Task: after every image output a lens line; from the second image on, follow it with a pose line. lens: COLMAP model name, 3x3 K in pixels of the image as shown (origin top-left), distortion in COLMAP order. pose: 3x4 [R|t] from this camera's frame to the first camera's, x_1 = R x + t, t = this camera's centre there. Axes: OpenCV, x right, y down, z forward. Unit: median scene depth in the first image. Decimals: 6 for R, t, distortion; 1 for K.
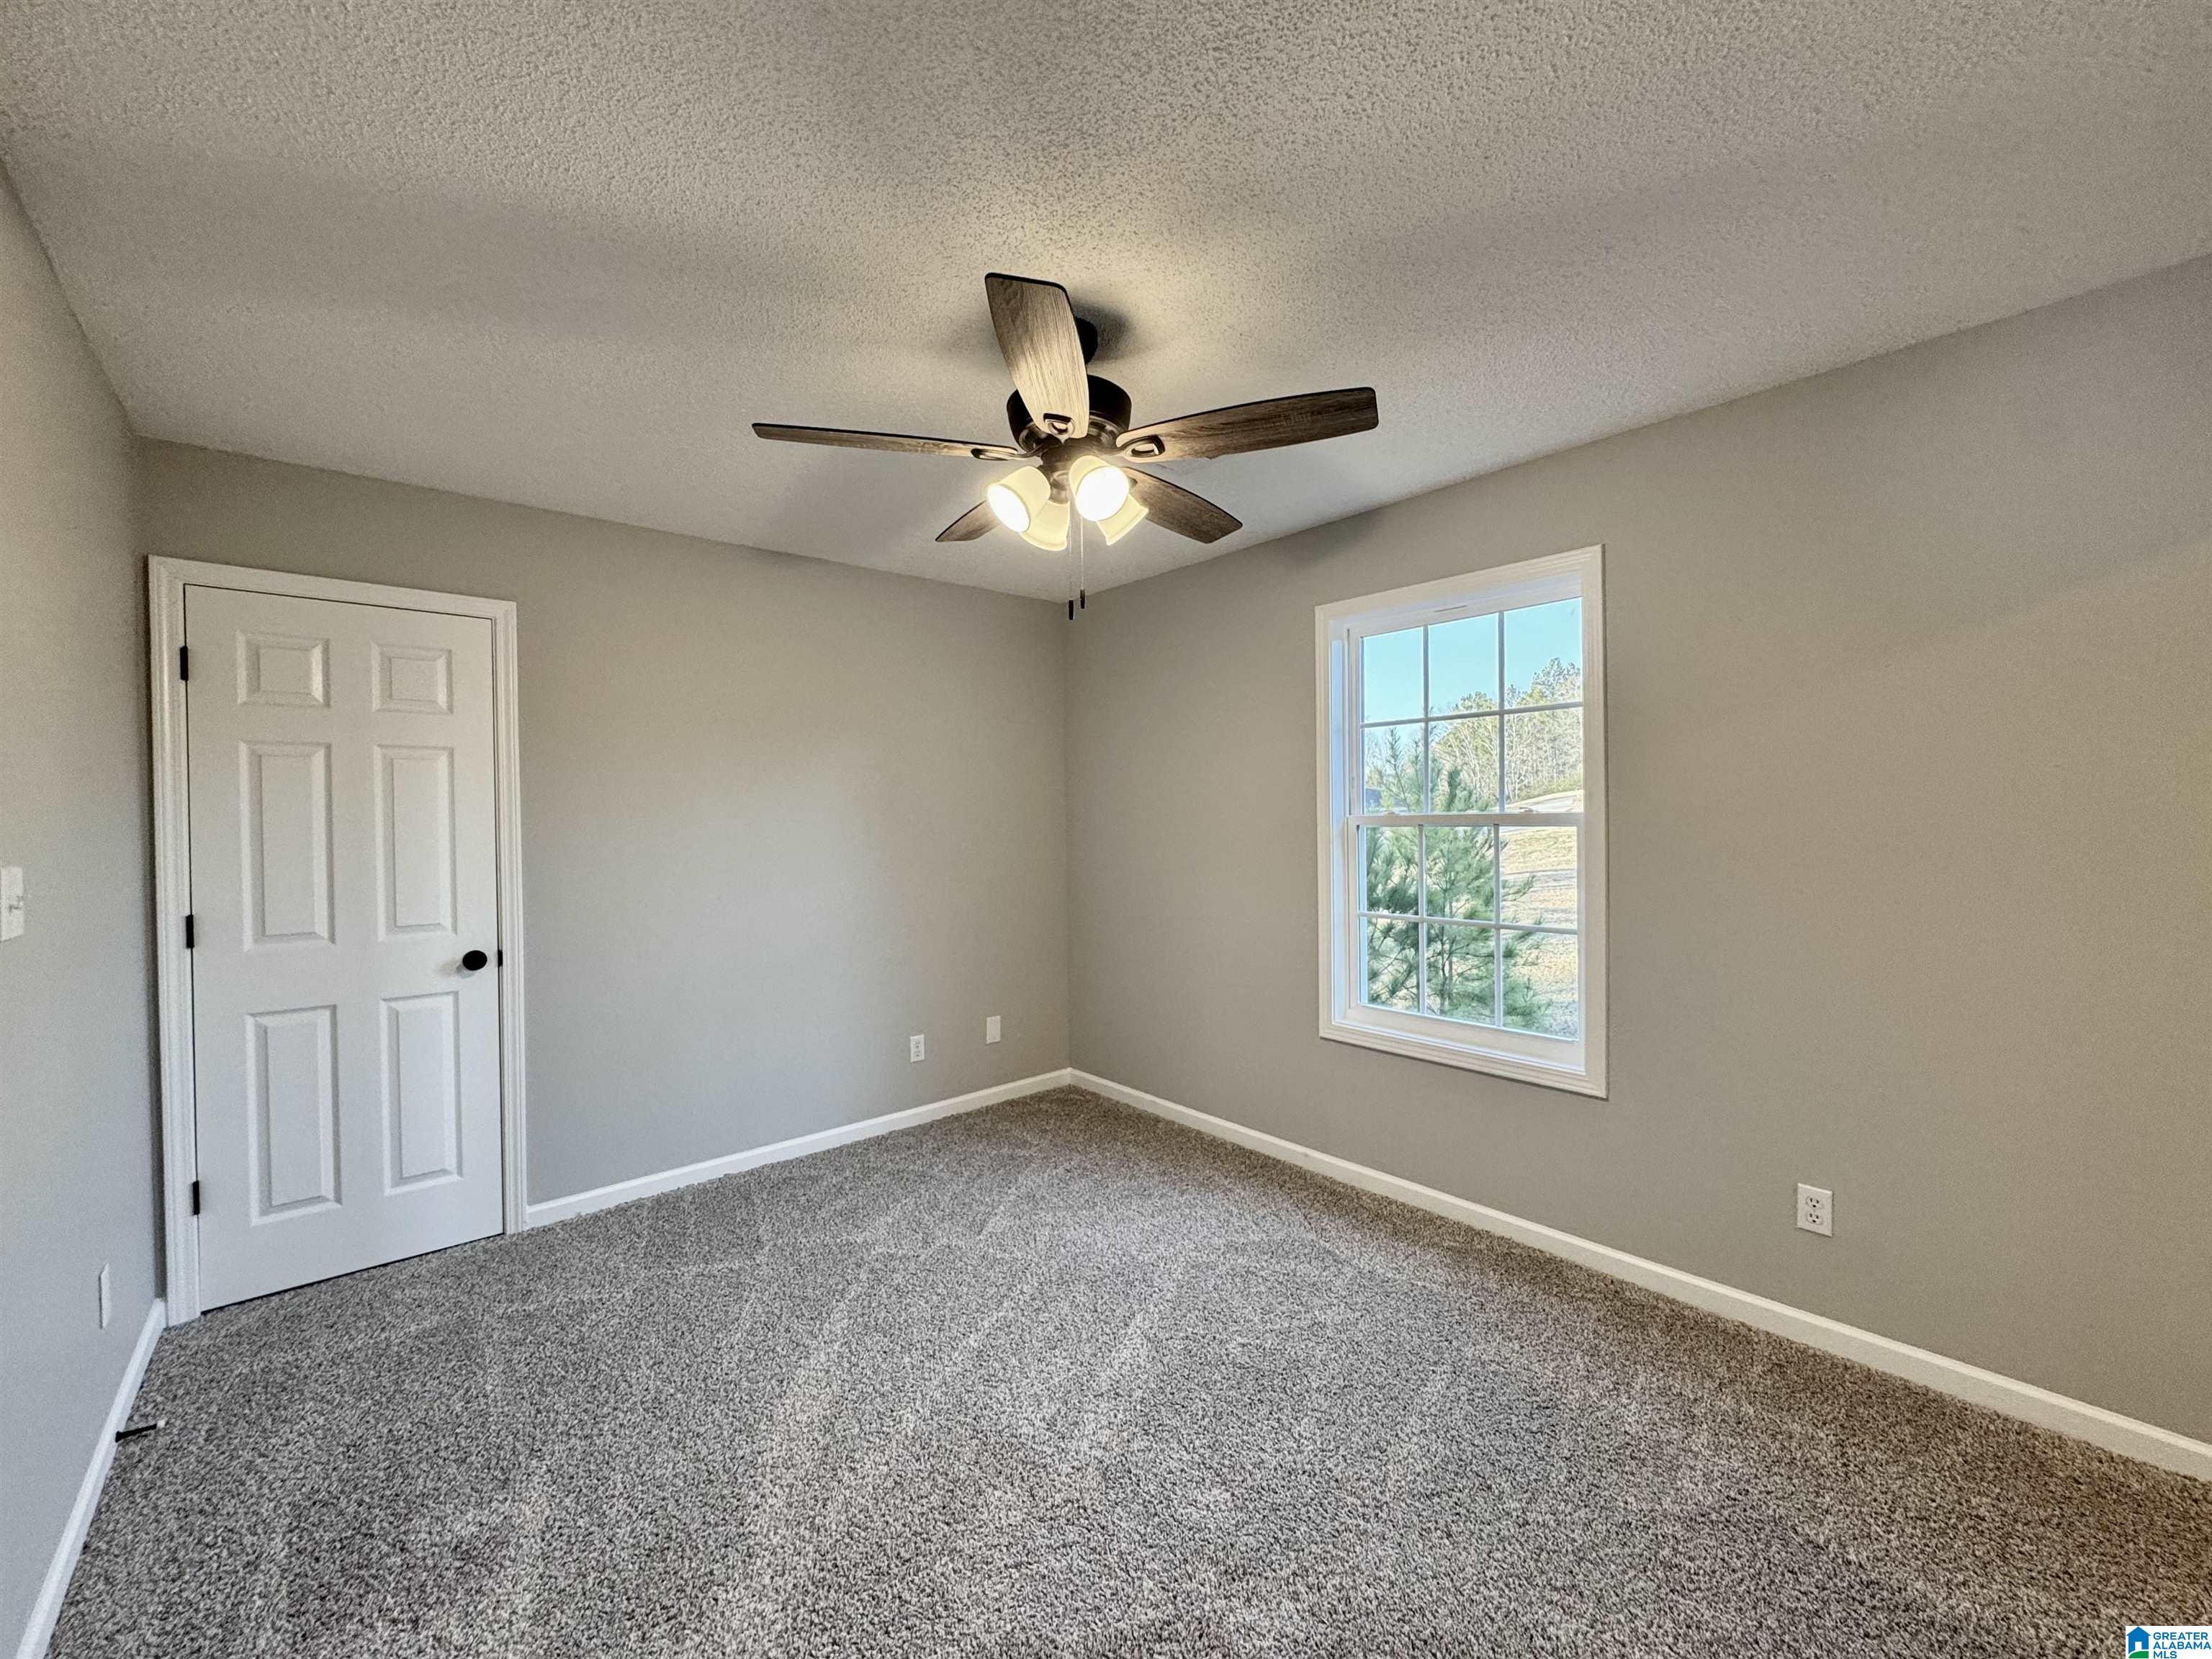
lens RADIAL K [[905.7, 0, 1106.0], [0, 905.7, 829.5], [0, 0, 1]] dist [-0.001750, 0.000435]
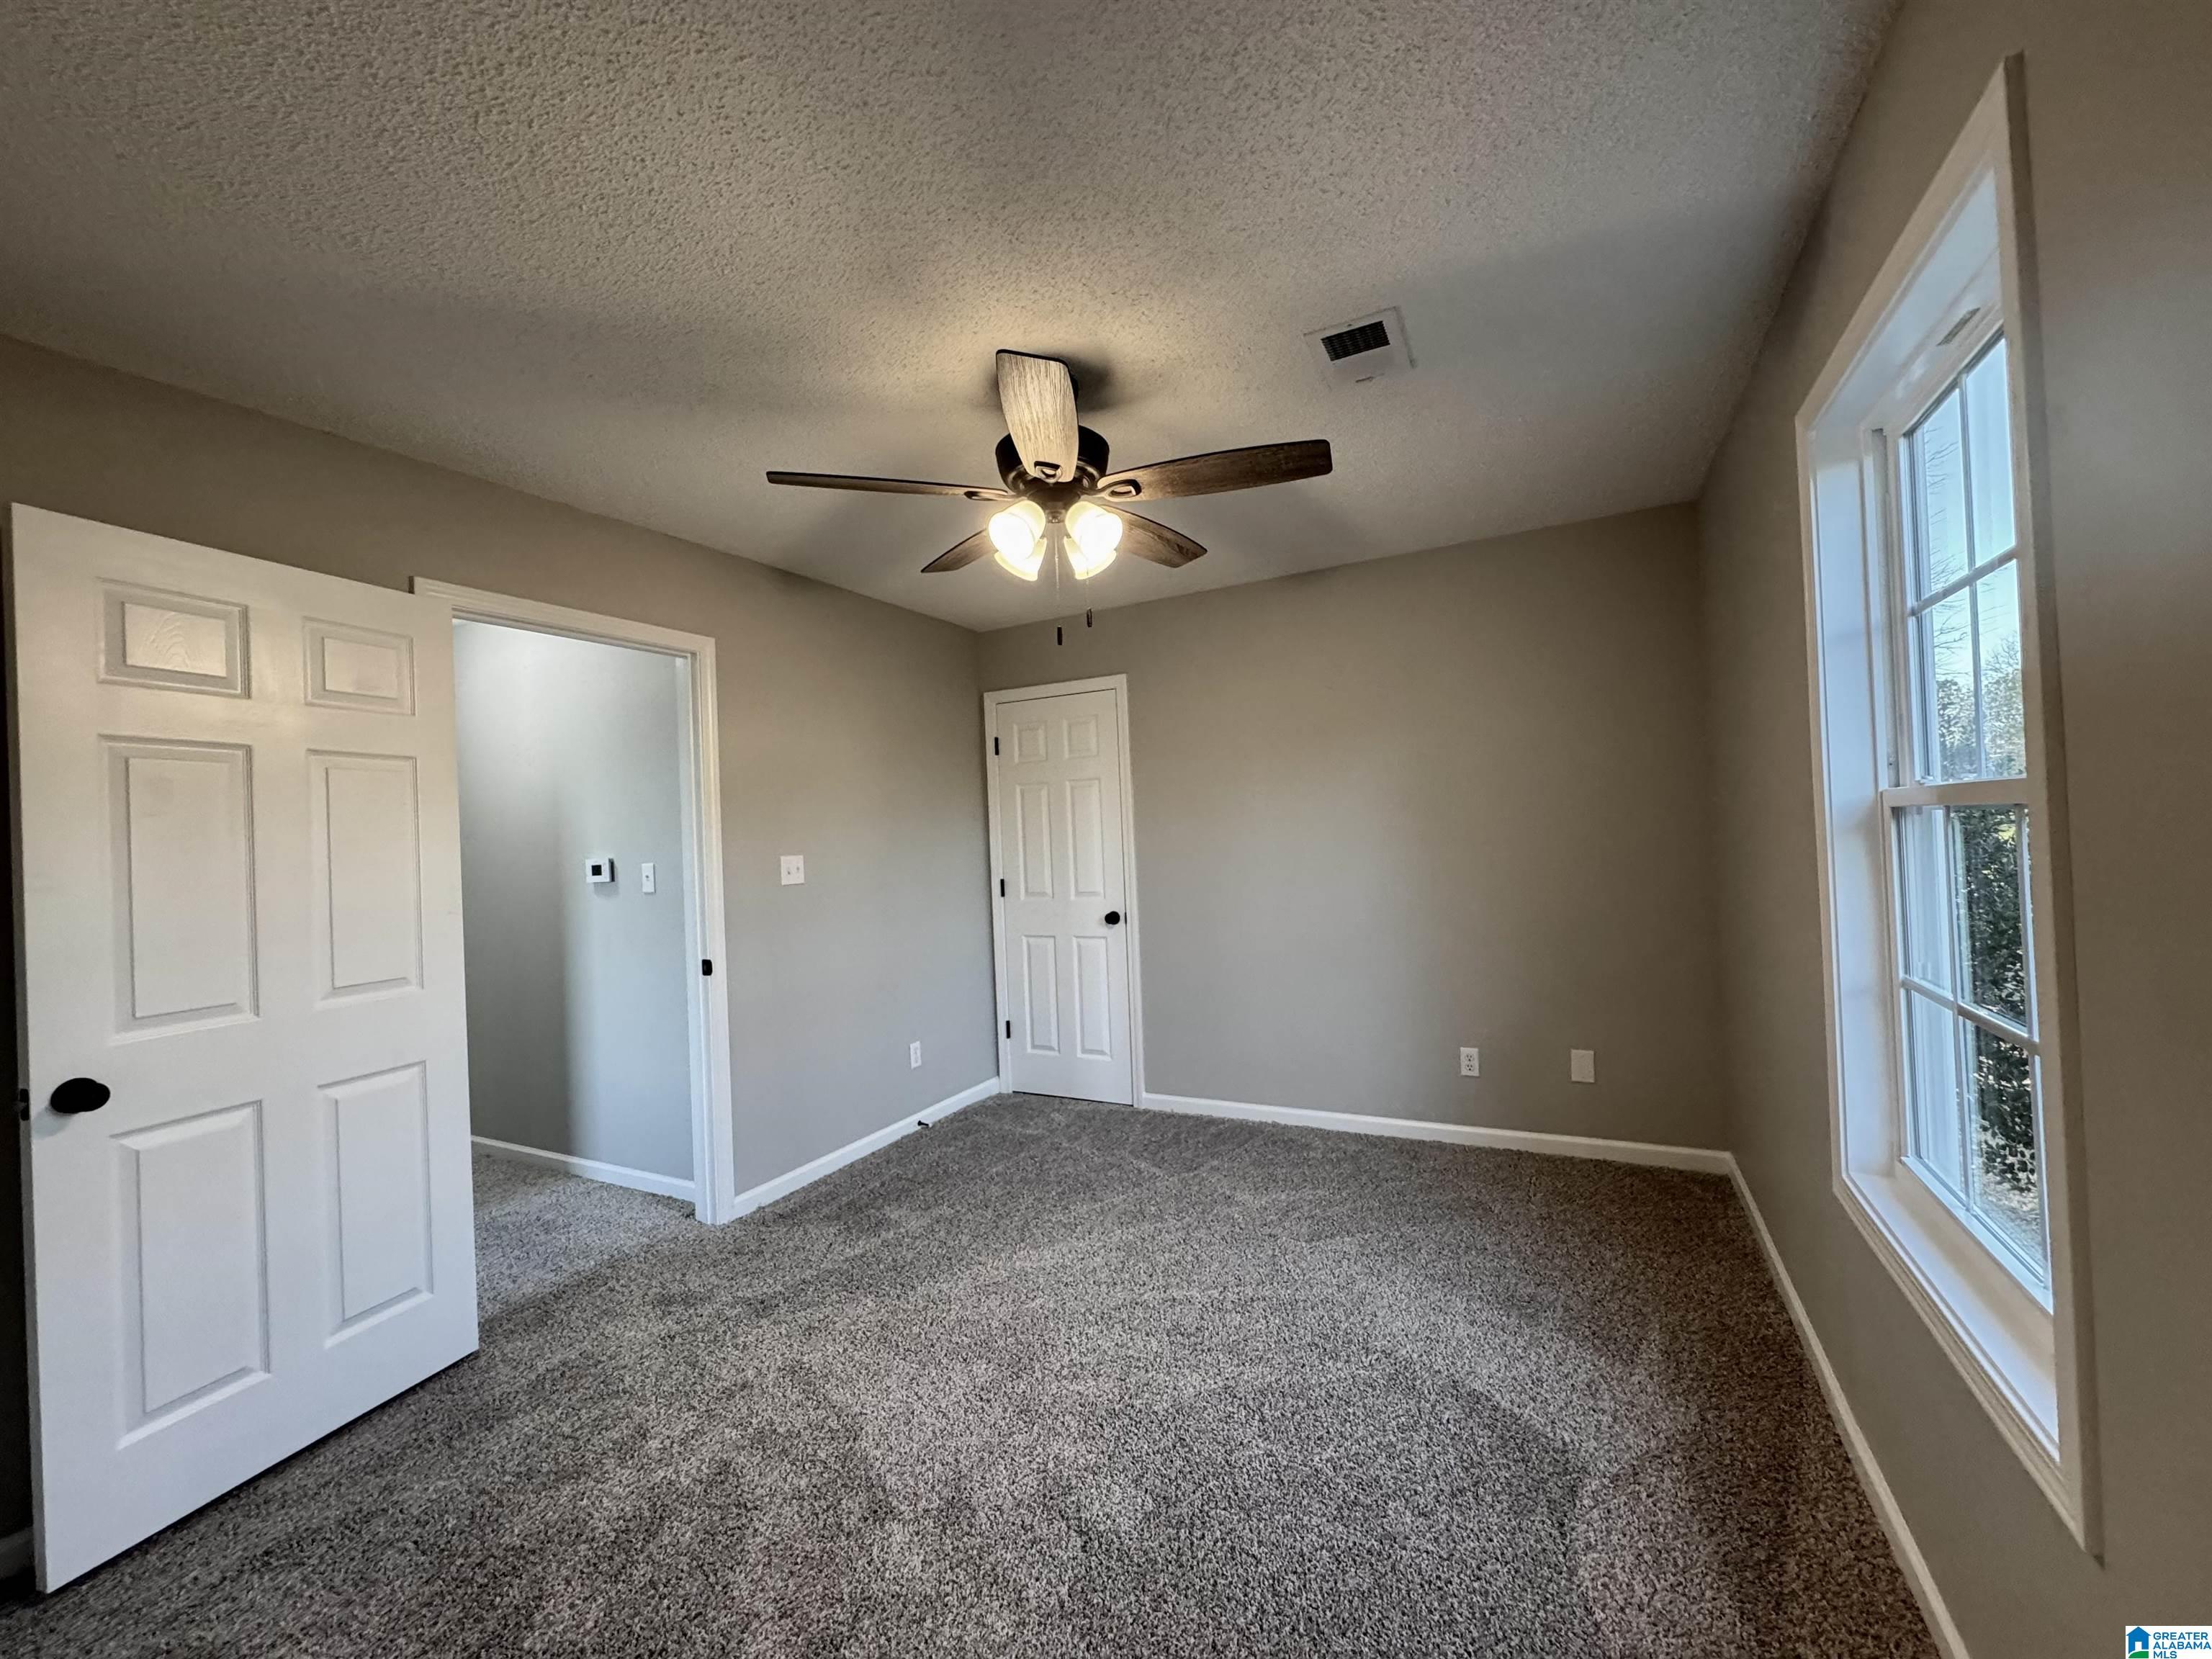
lens RADIAL K [[905.7, 0, 1106.0], [0, 905.7, 829.5], [0, 0, 1]] dist [-0.001750, 0.000435]
pose [[0.342047, -0.006812, -0.939658, 0.715549], [0.027942, 0.999605, 0.002925, -0.006891], [0.939267, -0.027257, 0.342102, 0.478186]]
